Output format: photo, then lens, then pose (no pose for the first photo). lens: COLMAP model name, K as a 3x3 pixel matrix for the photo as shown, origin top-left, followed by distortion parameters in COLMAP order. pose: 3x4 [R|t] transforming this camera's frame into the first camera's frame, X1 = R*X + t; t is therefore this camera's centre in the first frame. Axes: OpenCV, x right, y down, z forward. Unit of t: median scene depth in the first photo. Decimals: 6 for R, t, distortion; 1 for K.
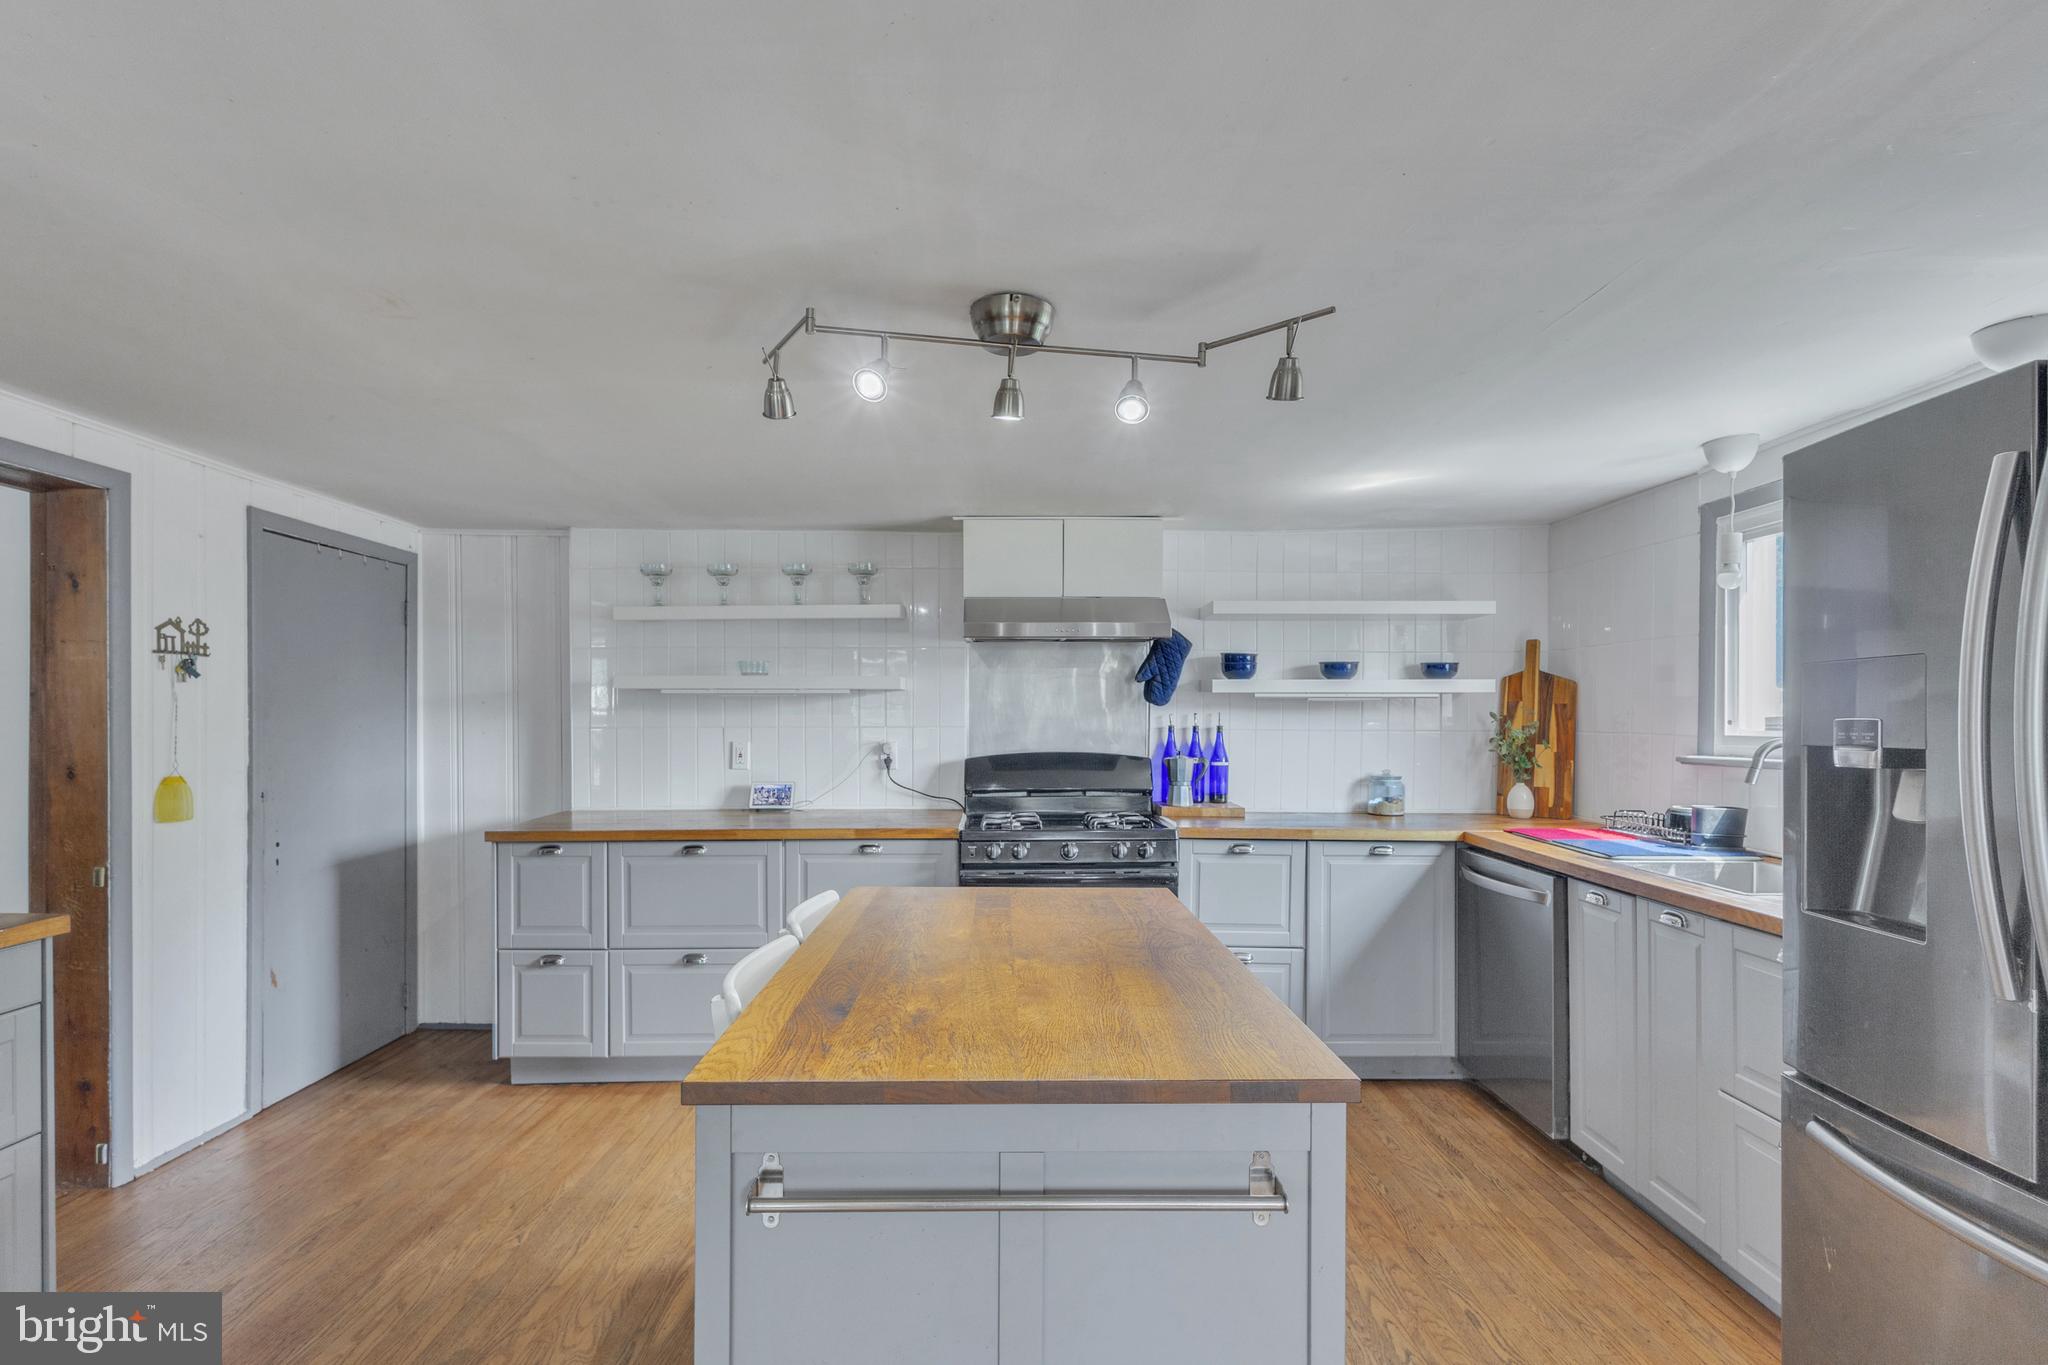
lens RADIAL K [[959.9, 0, 1012.8], [0, 959.9, 713.7], [0, 0, 1]] dist [0.001441, -0.000048]
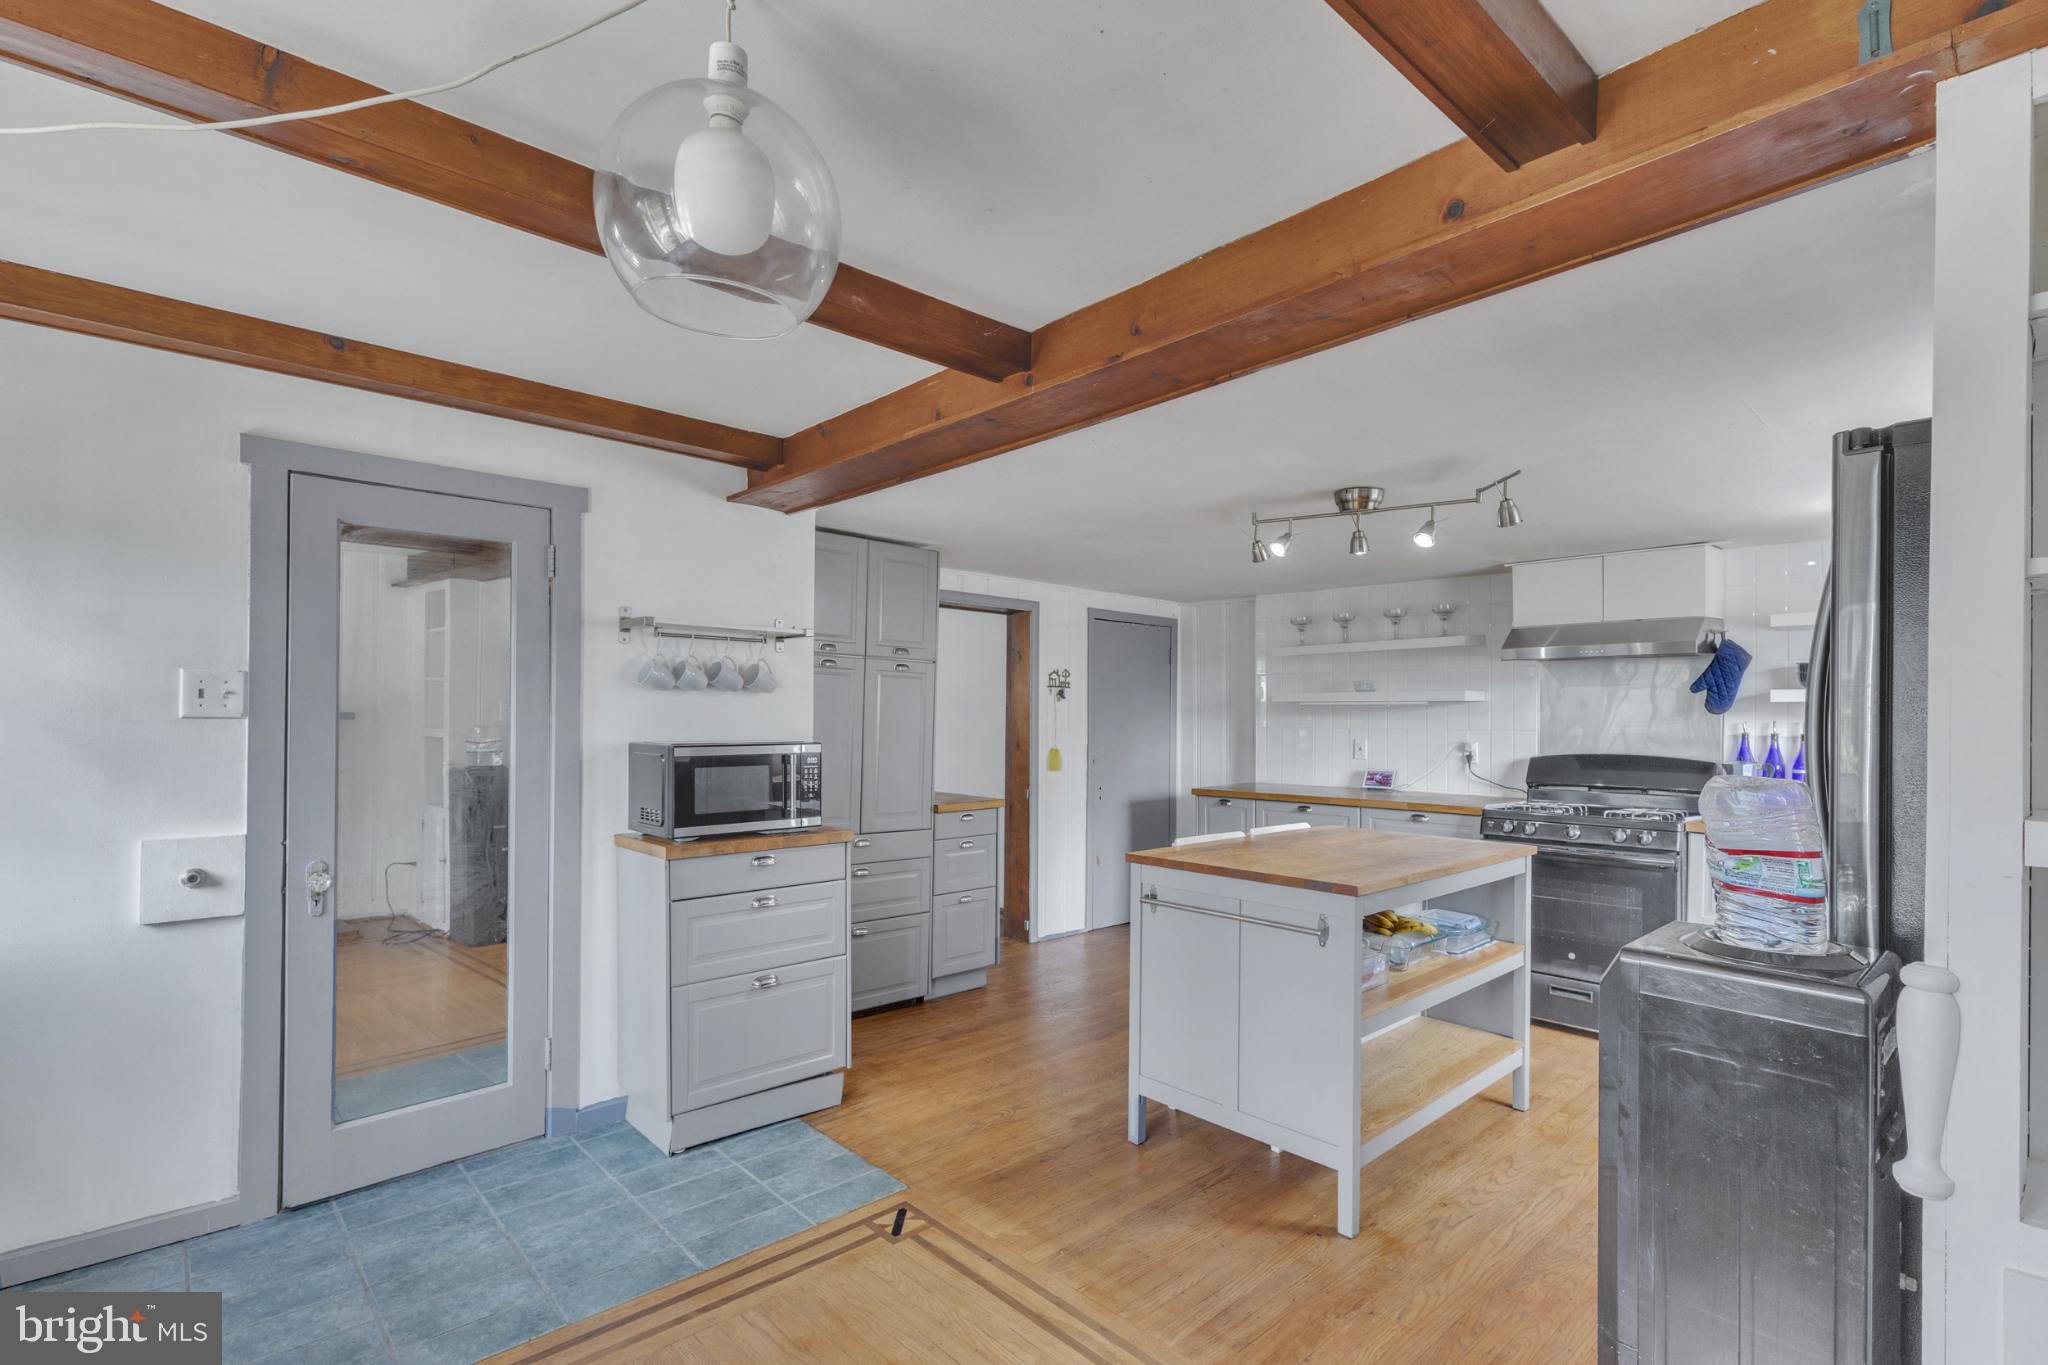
lens RADIAL K [[959.9, 0, 1012.8], [0, 959.9, 713.7], [0, 0, 1]] dist [0.001441, -0.000048]
pose [[0.673536, 0.002383, -0.739151, 0.436170], [-0.006004, 0.999979, -0.002248, -0.001894], [0.739130, 0.005952, 0.673536, -0.330307]]
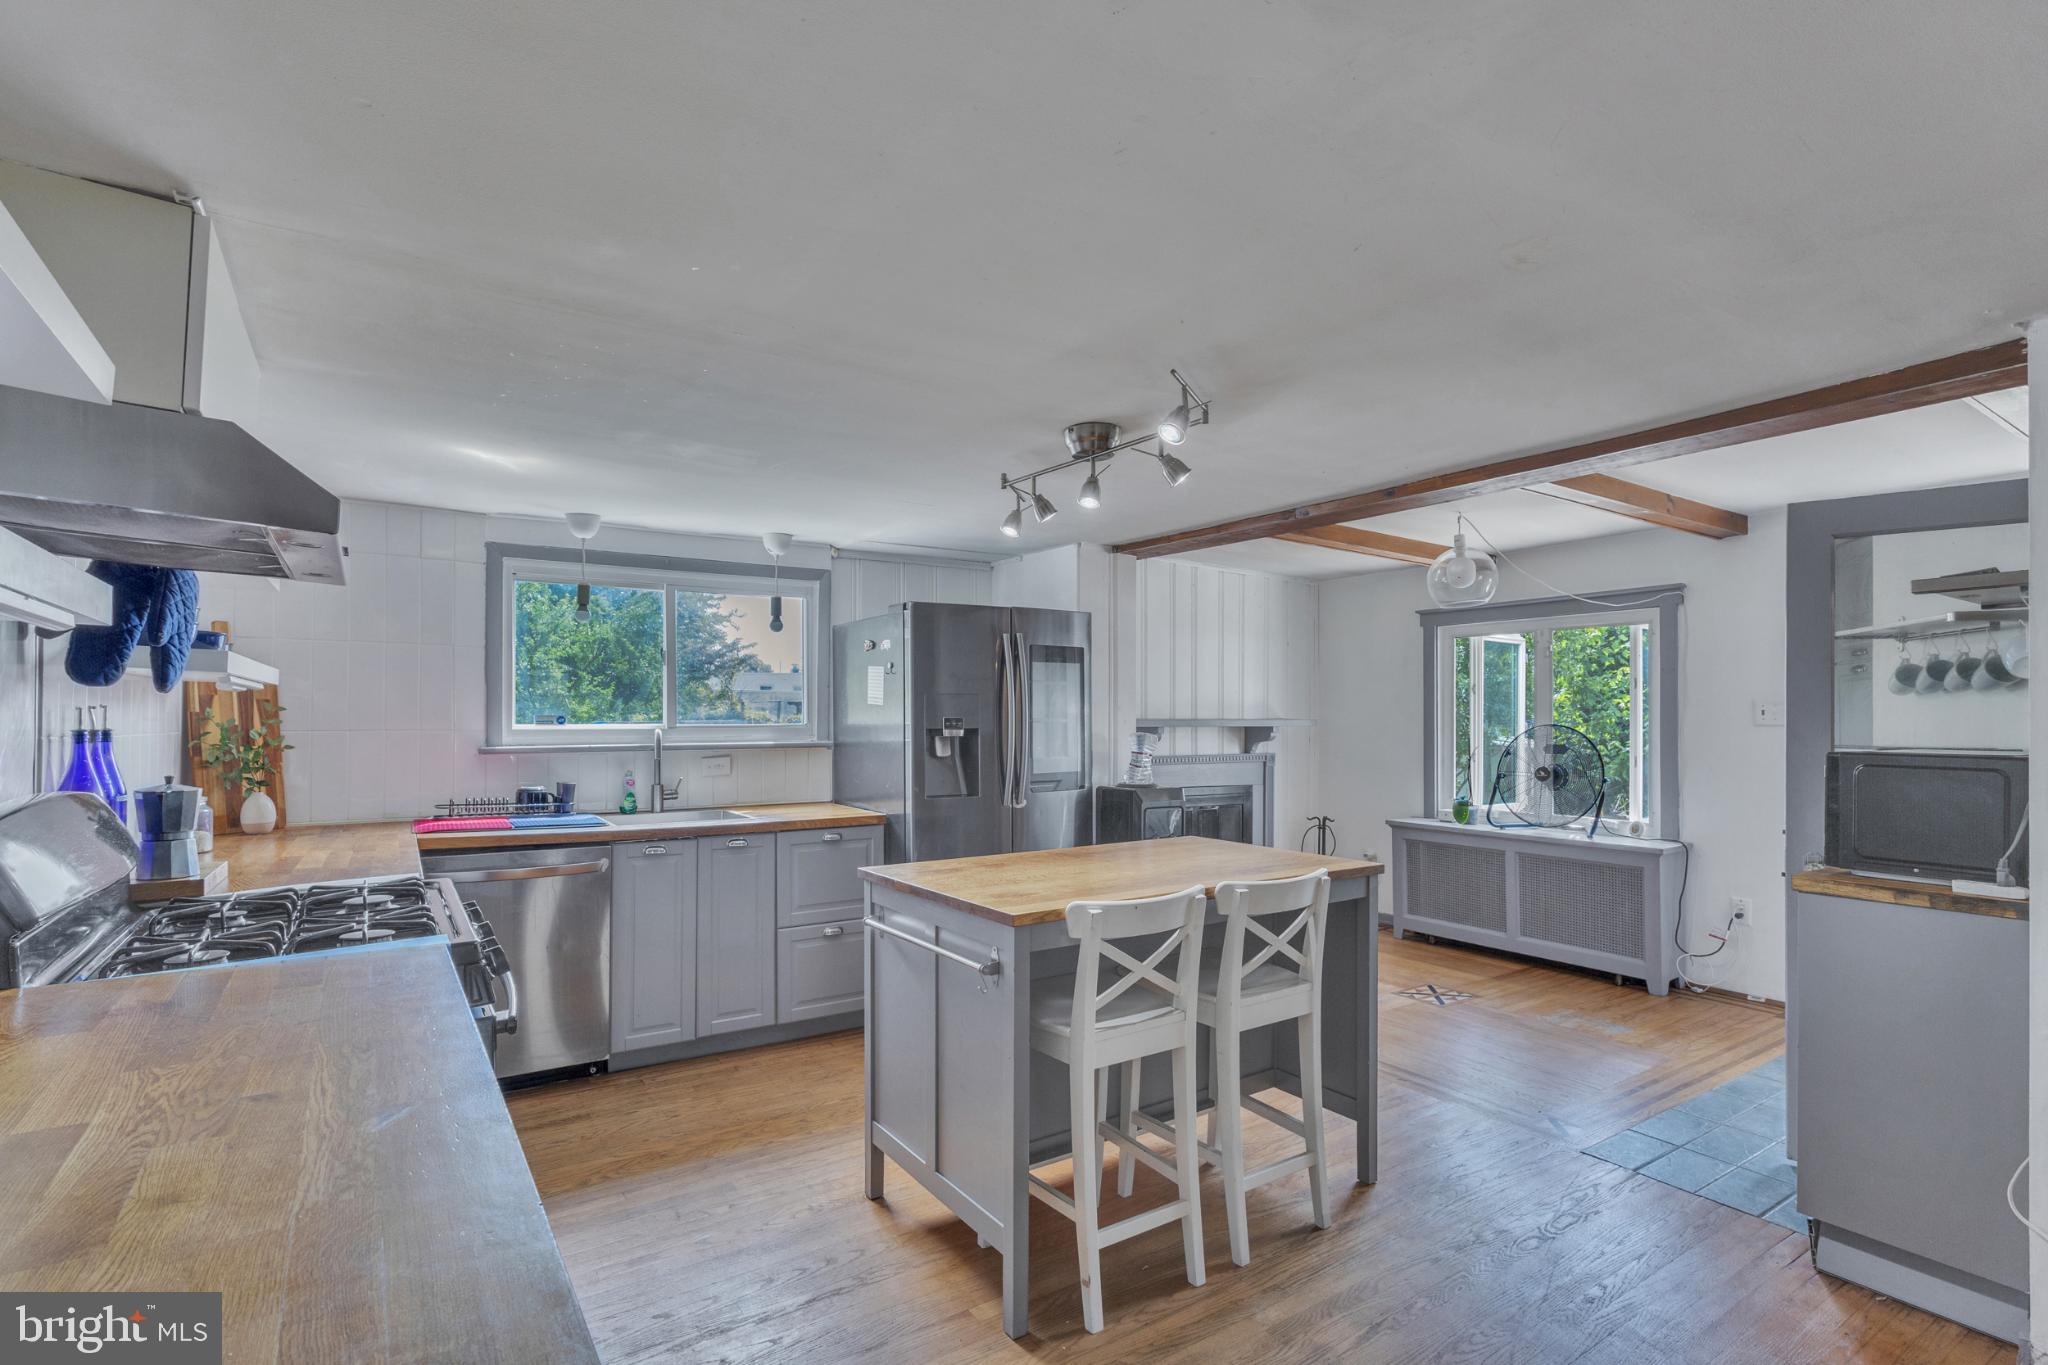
lens RADIAL K [[959.9, 0, 1012.8], [0, 959.9, 713.7], [0, 0, 1]] dist [0.001441, -0.000048]
pose [[-0.556108, 0.003846, 0.831101, -0.571532], [-0.005226, 0.999953, -0.008124, 0.006626], [-0.831093, -0.008861, -0.556062, 0.963195]]
